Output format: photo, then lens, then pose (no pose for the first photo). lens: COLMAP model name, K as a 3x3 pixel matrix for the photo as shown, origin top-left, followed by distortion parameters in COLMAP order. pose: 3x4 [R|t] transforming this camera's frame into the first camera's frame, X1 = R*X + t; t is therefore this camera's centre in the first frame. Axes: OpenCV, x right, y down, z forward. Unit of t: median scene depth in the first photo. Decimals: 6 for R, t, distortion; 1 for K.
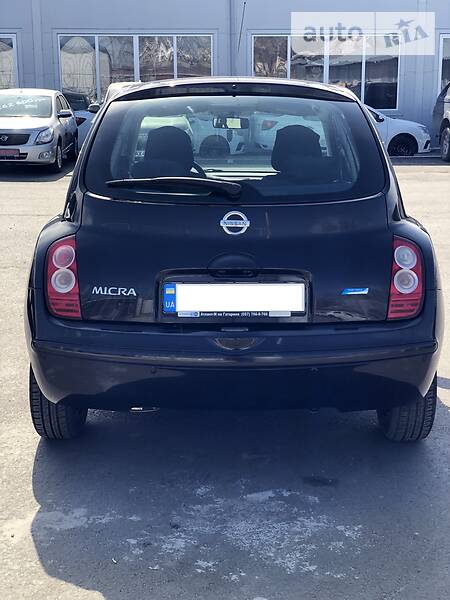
lens RADIAL K [[890.2, 0, 225.0], [0, 890.2, 300.0], [0, 0, 1]] dist [0.032188, 0.015108]
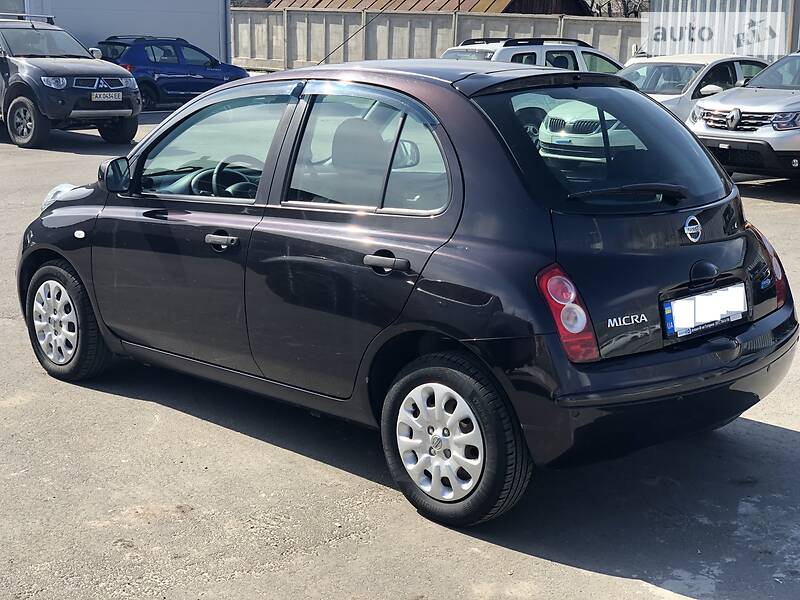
lens RADIAL K [[1193.4, 0, 390.5], [0, 1193.4, 305.1], [0, 0, 1]] dist [0.041362, -0.029089]
pose [[0.705584, -0.142438, 0.694164, -1.093417], [0.143875, 0.987982, 0.056486, -0.123647], [-0.693867, 0.060017, 0.717597, 0.327412]]
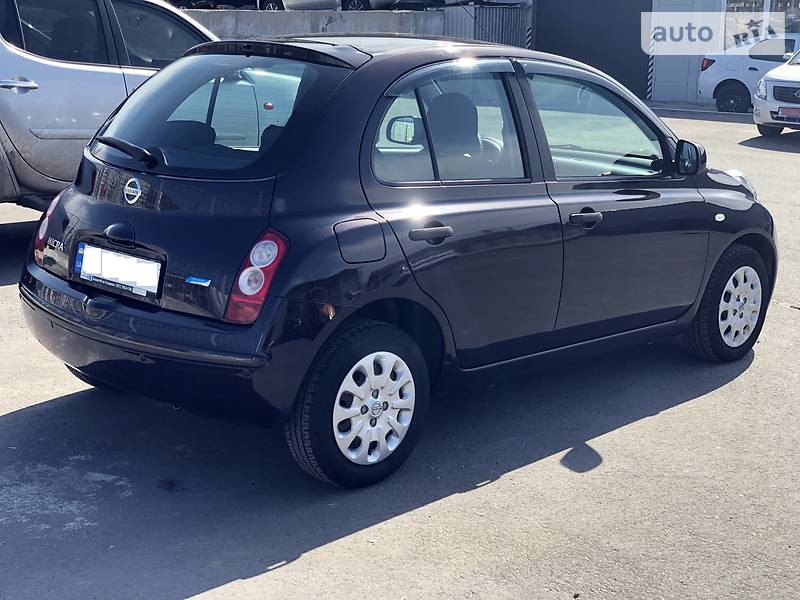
lens RADIAL K [[1206.3, 0, 400.0], [0, 1206.3, 300.0], [0, 0, 1]] dist [0.017400, 0.086552]
pose [[0.718601, 0.169508, -0.674448, 1.106934], [-0.171010, 0.983131, 0.064883, -0.104121], [0.674069, 0.068712, 0.735466, 0.253359]]
